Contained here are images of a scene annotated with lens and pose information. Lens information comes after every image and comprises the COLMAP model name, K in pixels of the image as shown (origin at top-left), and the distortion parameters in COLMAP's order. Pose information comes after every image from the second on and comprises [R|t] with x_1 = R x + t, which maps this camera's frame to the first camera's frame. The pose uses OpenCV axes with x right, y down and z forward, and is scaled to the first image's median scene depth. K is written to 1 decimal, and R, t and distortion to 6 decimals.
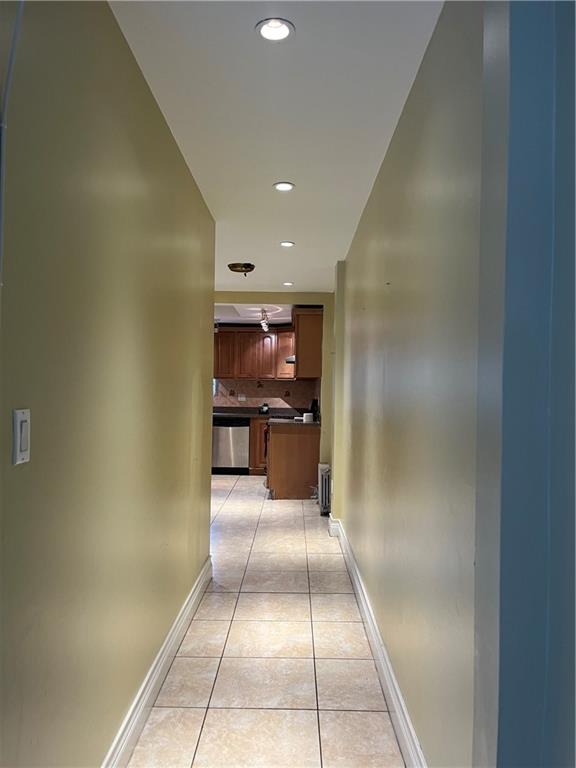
lens RADIAL K [[581.7, 0, 288.0], [0, 581.7, 384.0], [0, 0, 1]] dist [0.055698, -0.089619]
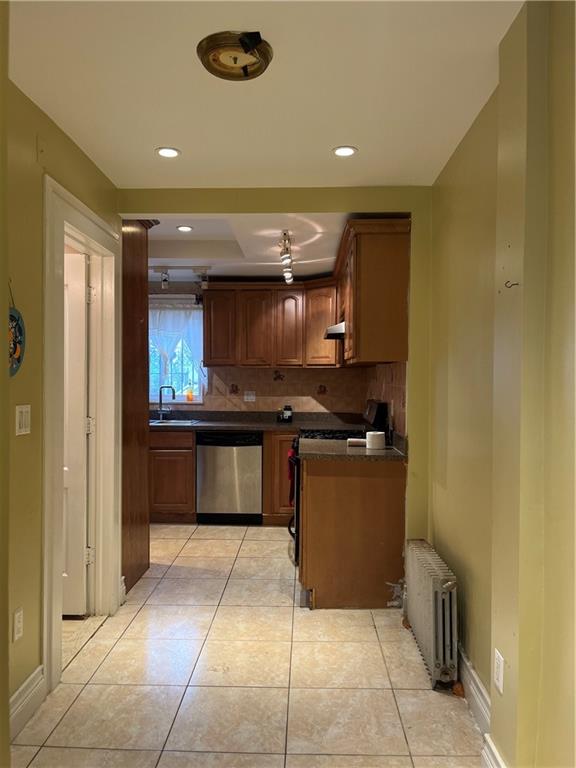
lens RADIAL K [[581.7, 0, 288.0], [0, 581.7, 384.0], [0, 0, 1]] dist [0.055698, -0.089619]
pose [[0.999710, -0.009080, -0.022301, -0.025355], [0.009522, 0.999759, 0.019800, -0.002302], [0.022116, -0.020007, 0.999555, 0.396506]]
